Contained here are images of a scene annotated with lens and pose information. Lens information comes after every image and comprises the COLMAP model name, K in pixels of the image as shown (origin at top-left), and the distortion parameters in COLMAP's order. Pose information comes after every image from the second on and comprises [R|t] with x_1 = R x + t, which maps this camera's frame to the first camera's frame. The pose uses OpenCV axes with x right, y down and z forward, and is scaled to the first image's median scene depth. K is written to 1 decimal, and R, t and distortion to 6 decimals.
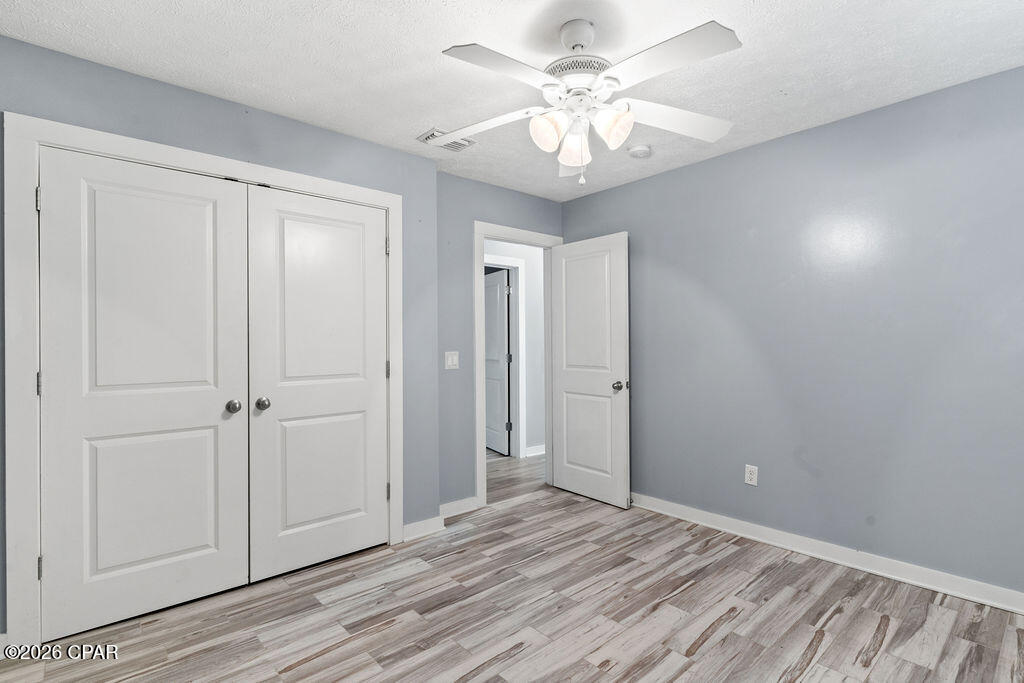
lens RADIAL K [[494.2, 0, 507.0], [0, 494.2, 340.1], [0, 0, 1]] dist [0.000922, -0.000159]
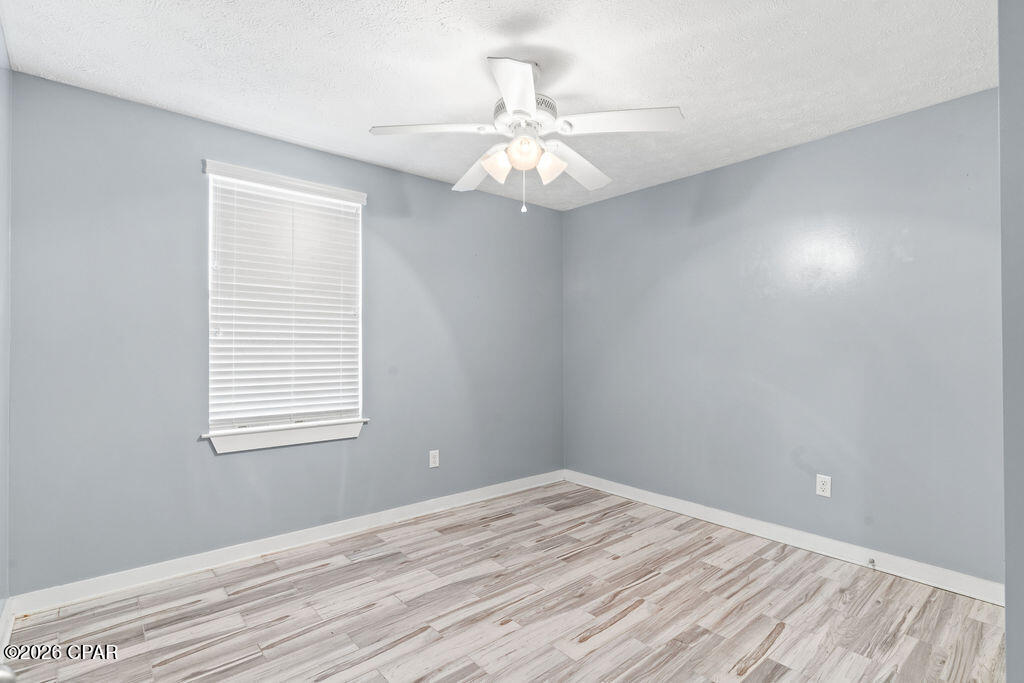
lens RADIAL K [[494.2, 0, 507.0], [0, 494.2, 340.1], [0, 0, 1]] dist [0.000922, -0.000159]
pose [[-0.999837, 0.004049, 0.017622, 0.160786], [0.003843, 0.999924, -0.011672, 0.011103], [-0.017668, -0.011602, -0.999777, 2.033449]]
